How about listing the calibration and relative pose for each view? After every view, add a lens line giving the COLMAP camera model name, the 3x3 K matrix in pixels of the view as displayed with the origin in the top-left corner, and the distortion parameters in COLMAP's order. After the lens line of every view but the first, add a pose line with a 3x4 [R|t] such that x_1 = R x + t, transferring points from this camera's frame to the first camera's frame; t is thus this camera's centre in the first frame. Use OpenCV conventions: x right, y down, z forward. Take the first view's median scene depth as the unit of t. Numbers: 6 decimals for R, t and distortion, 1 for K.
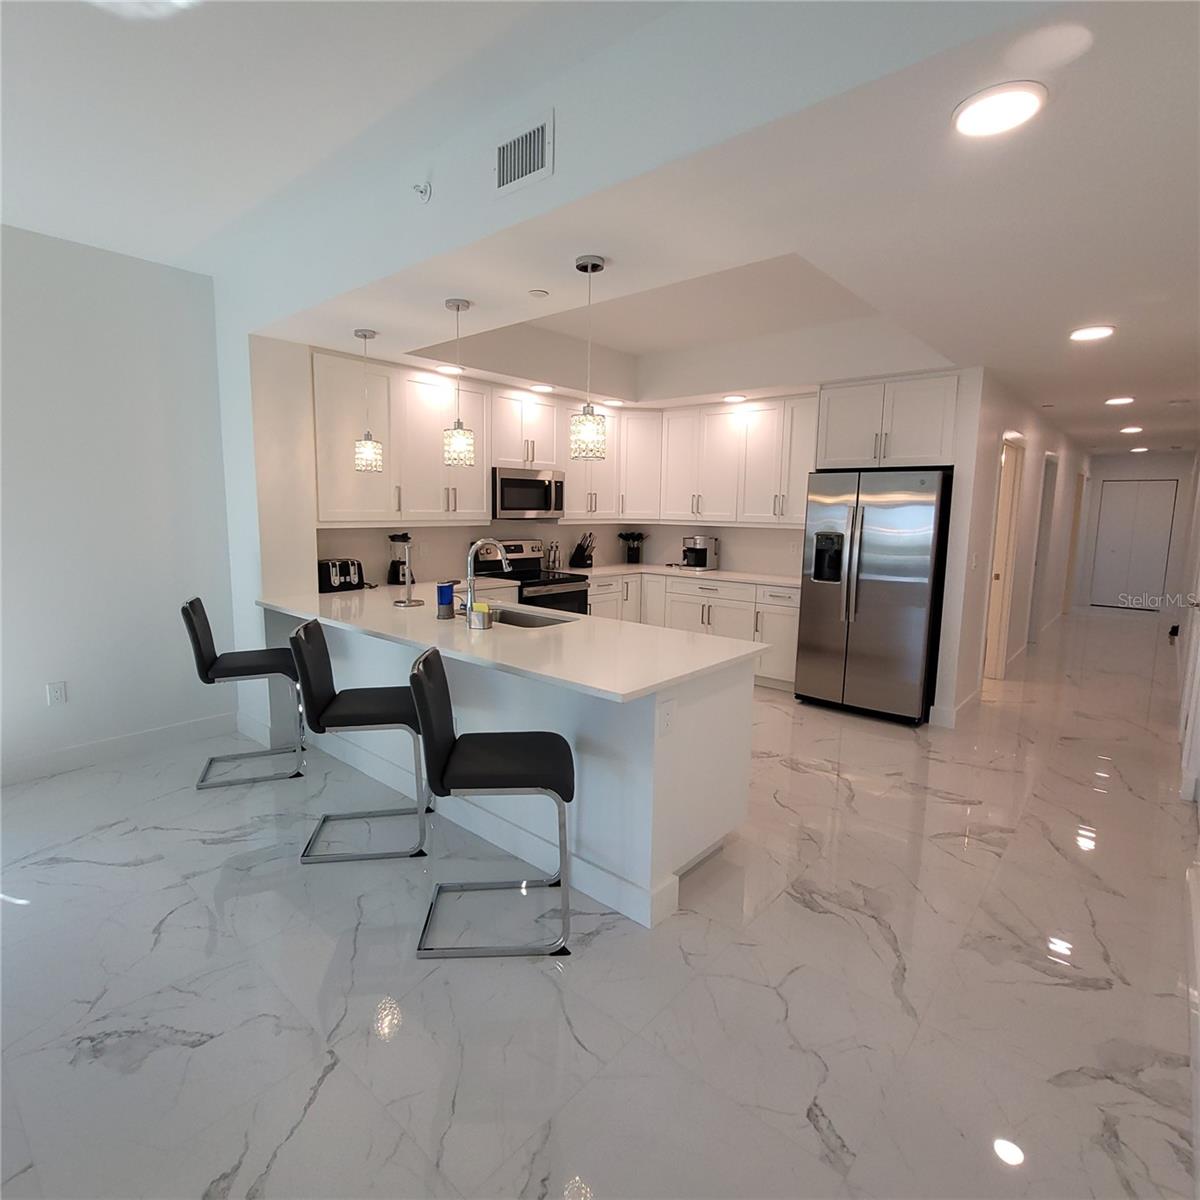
lens RADIAL K [[651.2, 0, 604.1], [0, 651.2, 594.8], [0, 0, 1]] dist [-0.004071, 0.000196]
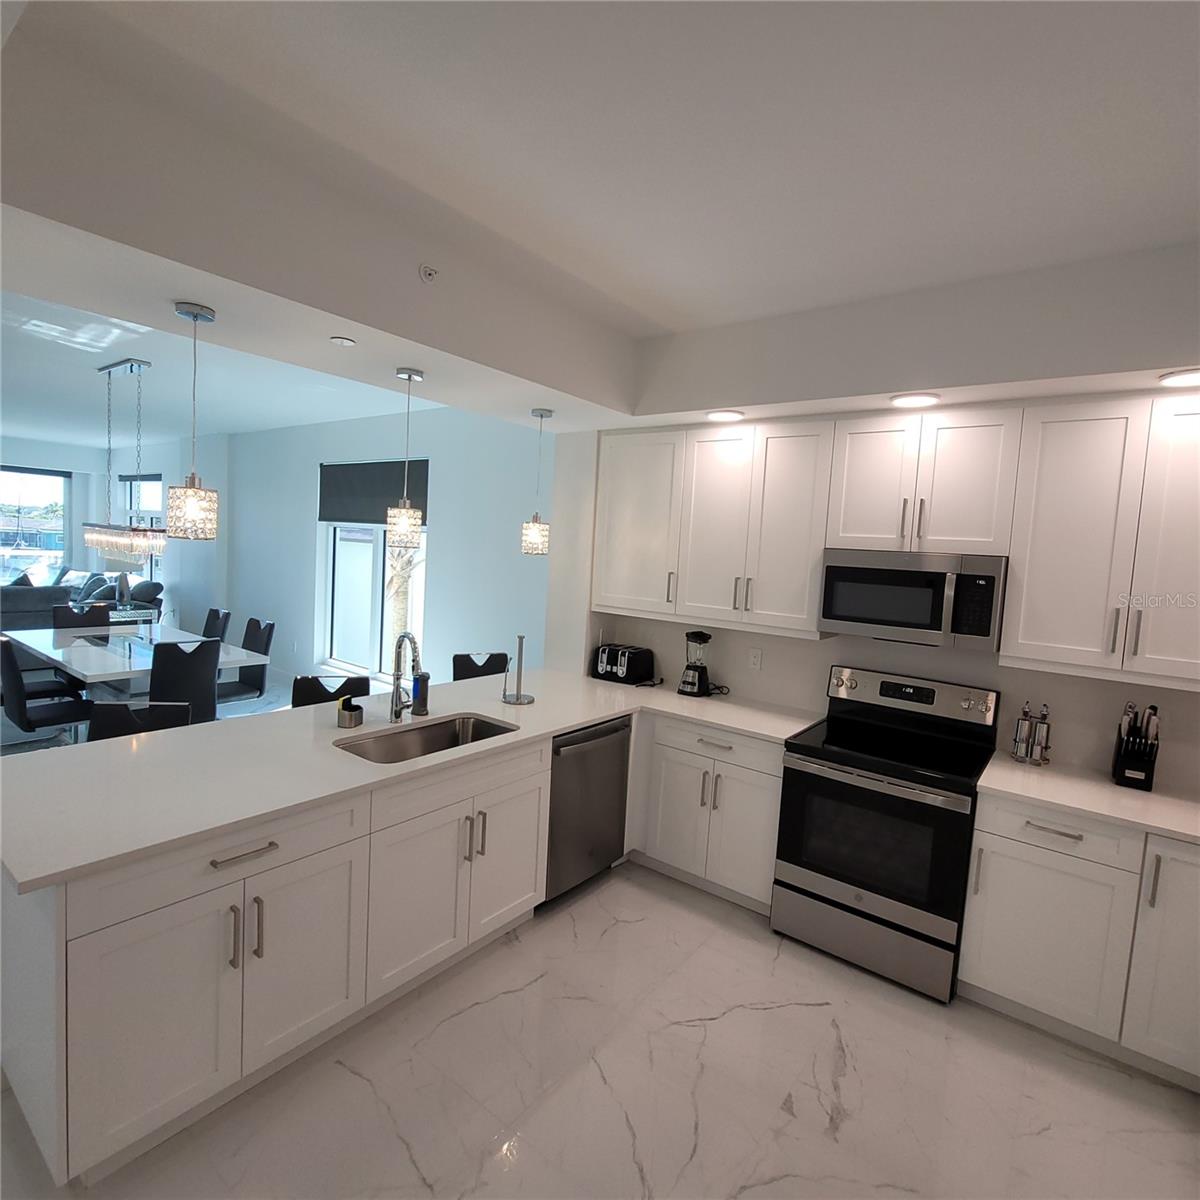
lens RADIAL K [[651.2, 0, 604.1], [0, 651.2, 594.8], [0, 0, 1]] dist [-0.004071, 0.000196]
pose [[0.056409, 0.061550, -0.996509, 0.413815], [-0.190618, 0.980402, 0.049765, -0.136685], [0.980042, 0.187145, 0.067036, 0.725255]]
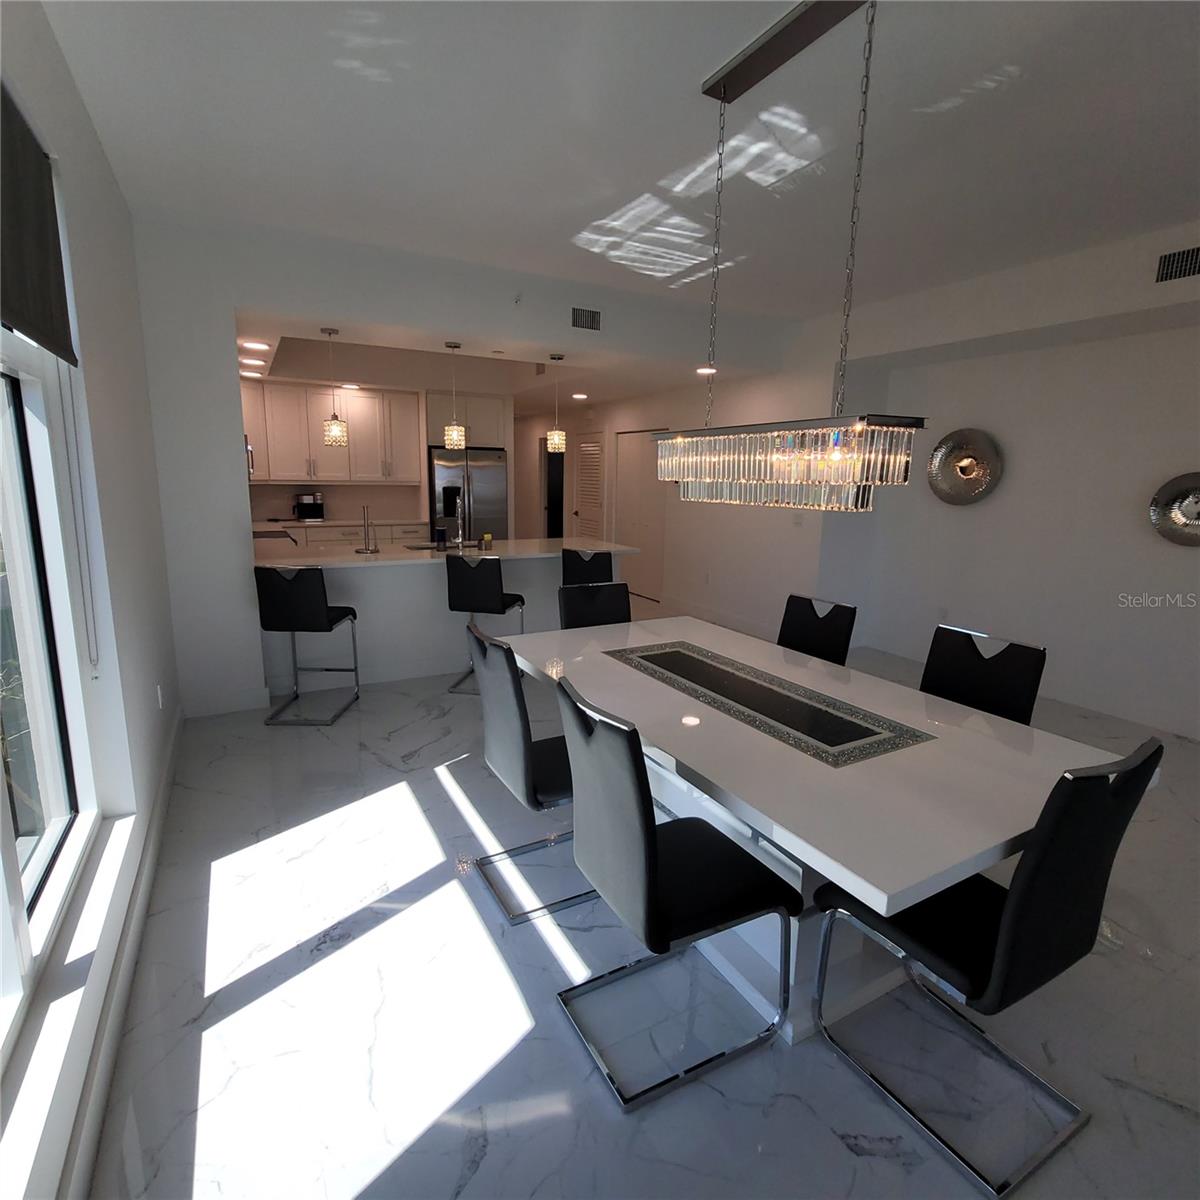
lens RADIAL K [[651.2, 0, 604.1], [0, 651.2, 594.8], [0, 0, 1]] dist [-0.004071, 0.000196]
pose [[0.348136, -0.180978, 0.919809, -0.935223], [0.111626, 0.982210, 0.151006, -0.030666], [-0.930774, 0.050104, 0.362145, 0.073590]]
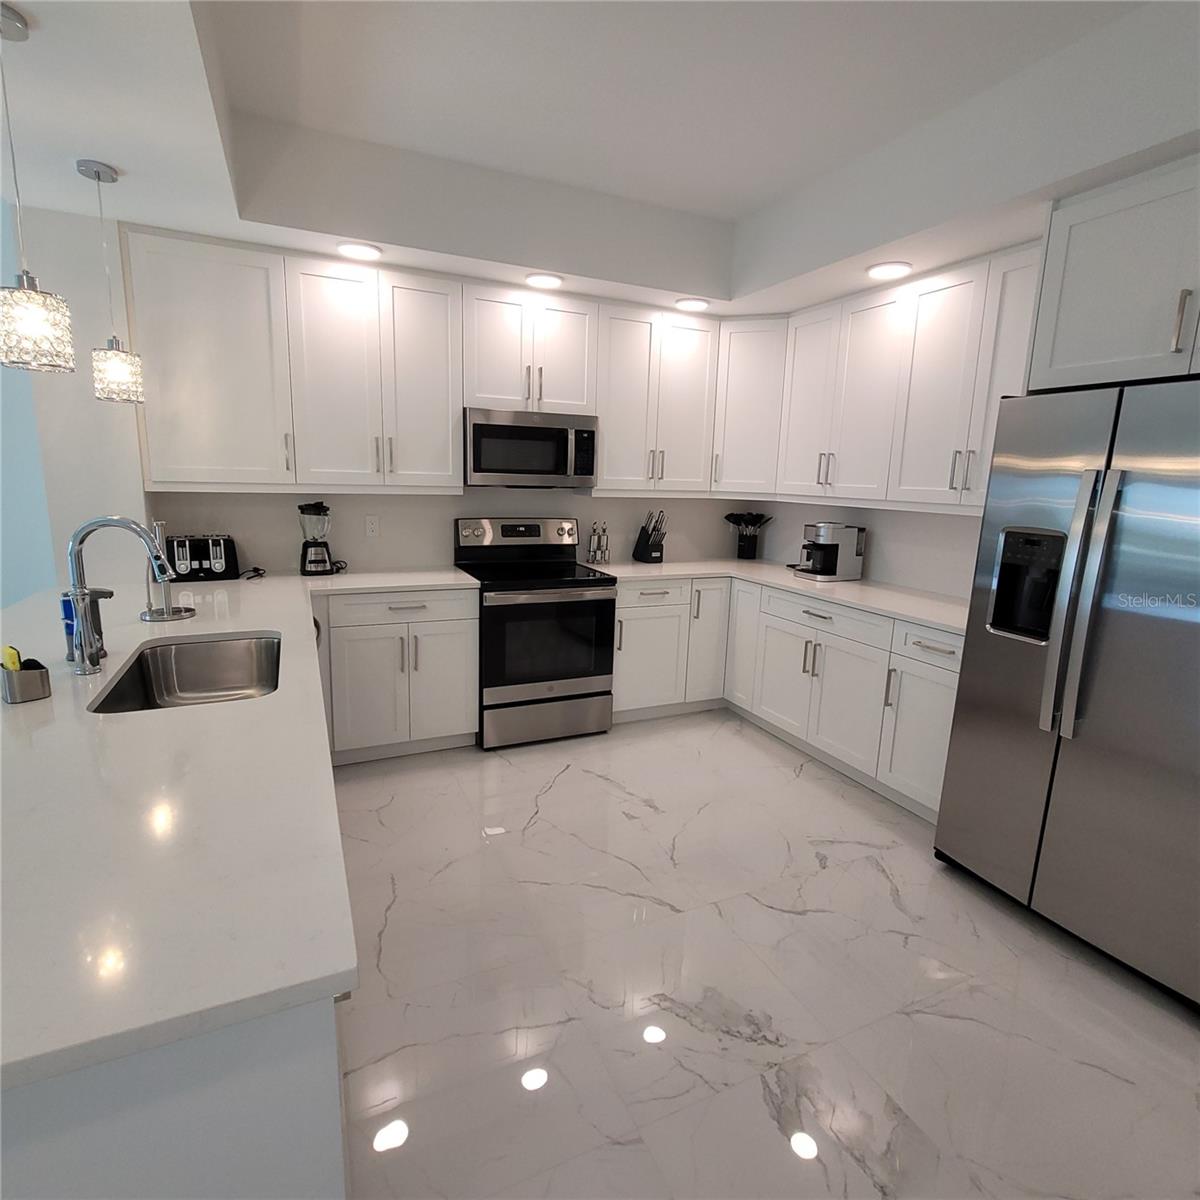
lens RADIAL K [[651.2, 0, 604.1], [0, 651.2, 594.8], [0, 0, 1]] dist [-0.004071, 0.000196]
pose [[0.912484, 0.086100, -0.399950, 0.231893], [-0.070436, 0.996068, 0.053732, -0.048082], [0.403003, -0.020859, 0.914961, 0.421649]]
